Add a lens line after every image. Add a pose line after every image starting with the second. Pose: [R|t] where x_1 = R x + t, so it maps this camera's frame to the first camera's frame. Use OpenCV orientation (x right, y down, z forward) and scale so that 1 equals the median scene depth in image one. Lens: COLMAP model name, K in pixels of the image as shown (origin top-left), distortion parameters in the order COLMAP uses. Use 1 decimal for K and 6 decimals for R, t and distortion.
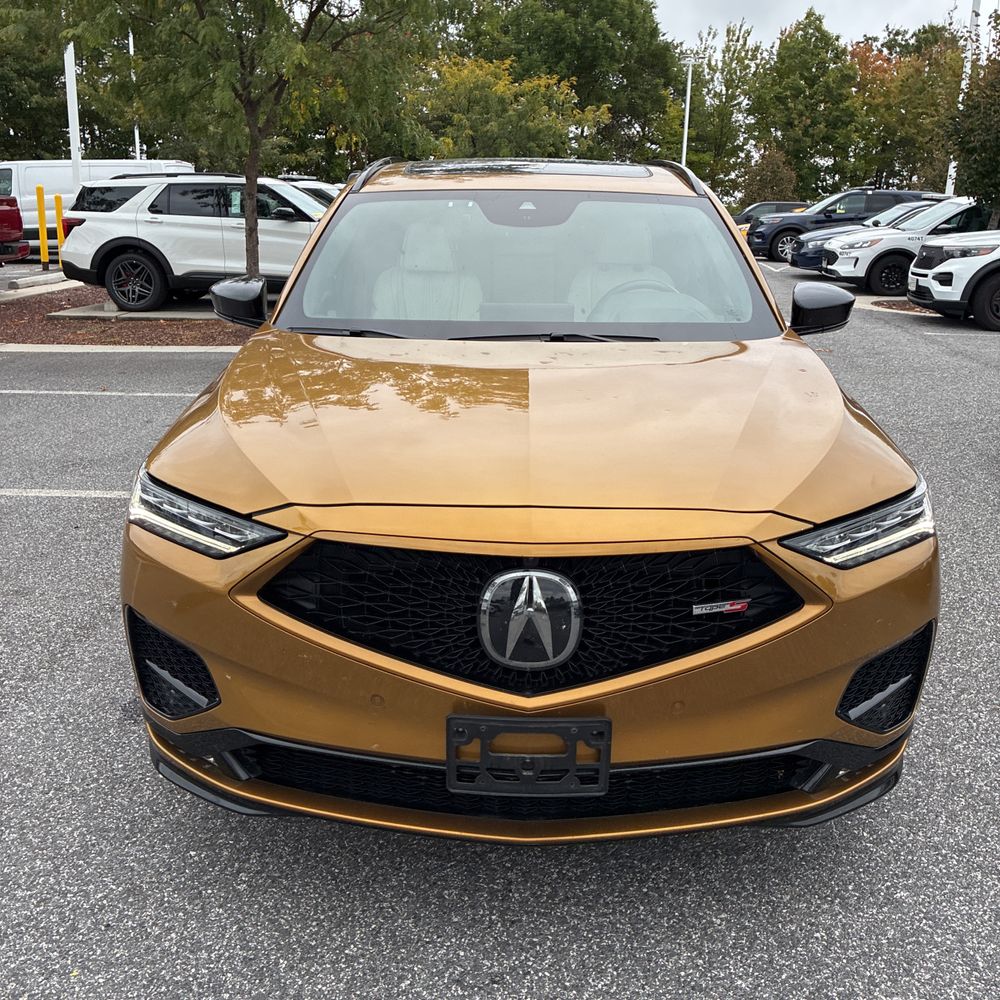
lens RADIAL K [[998.7, 0, 500.5], [0, 998.7, 502.4], [0, 0, 1]] dist [0.014396, 0.000000]
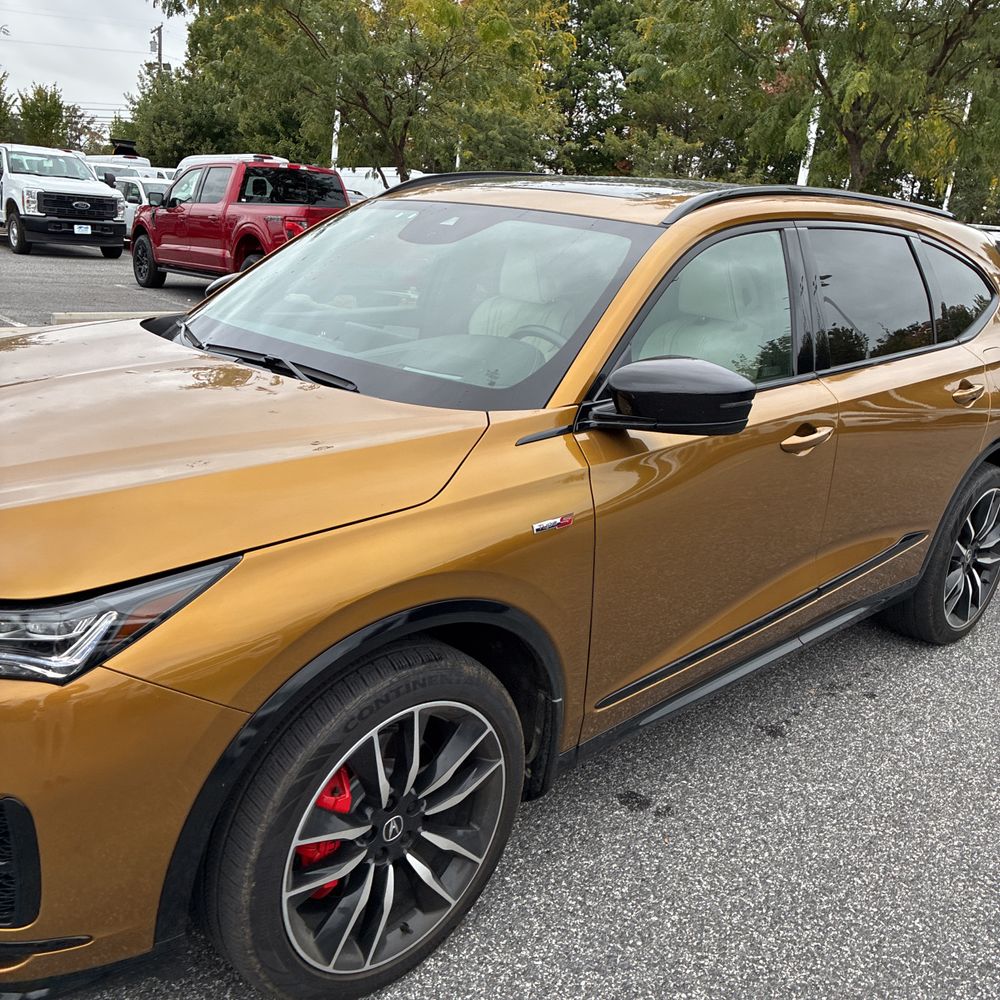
lens RADIAL K [[998.7, 0, 494.5], [0, 998.7, 501.3], [0, 0, 1]] dist [0.014396, 0.000000]
pose [[0.702562, 0.242273, -0.669112, 1.118074], [-0.272009, 0.960289, 0.062095, -0.217605], [0.657585, 0.138379, 0.740563, 0.712237]]
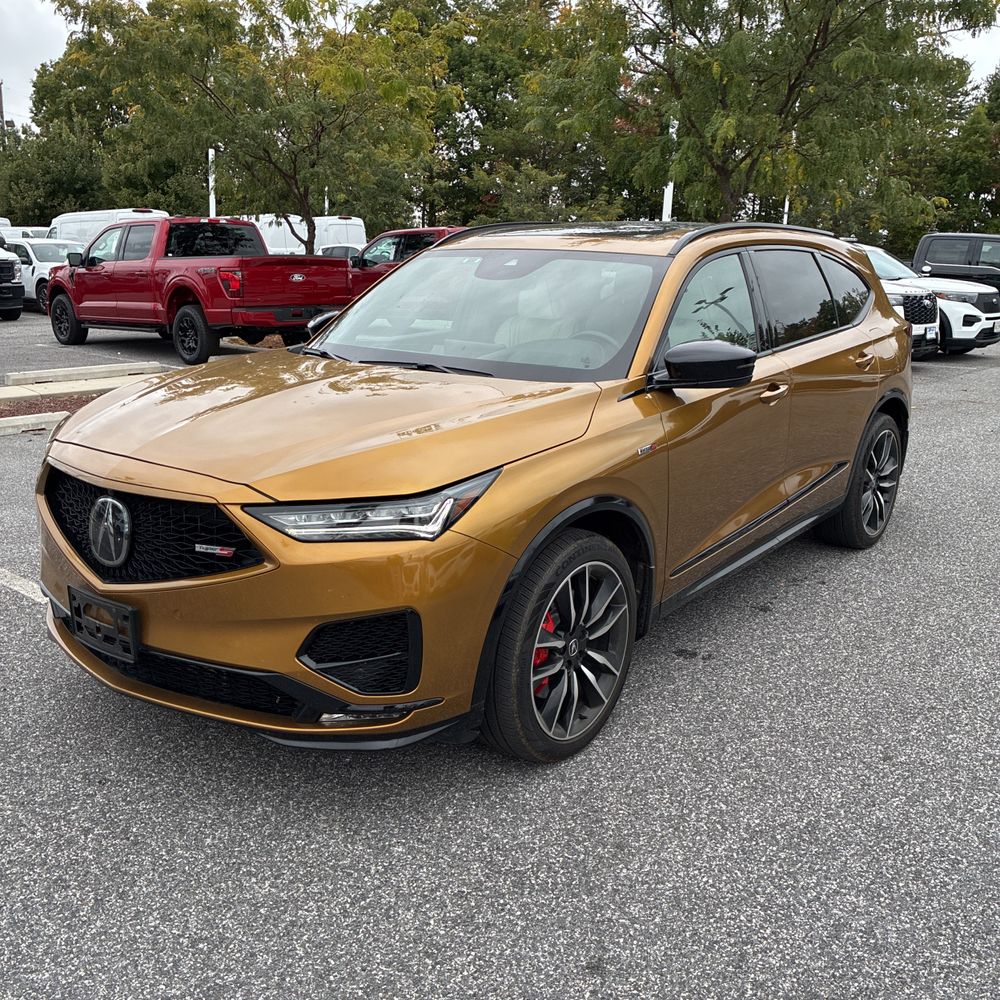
lens RADIAL K [[998.7, 0, 522.2], [0, 998.7, 499.8], [0, 0, 1]] dist [0.014396, 0.000000]
pose [[0.809813, 0.146547, -0.568090, 1.242169], [-0.178978, 0.983852, -0.001333, -0.033231], [0.558721, 0.102755, 0.822965, 0.098868]]
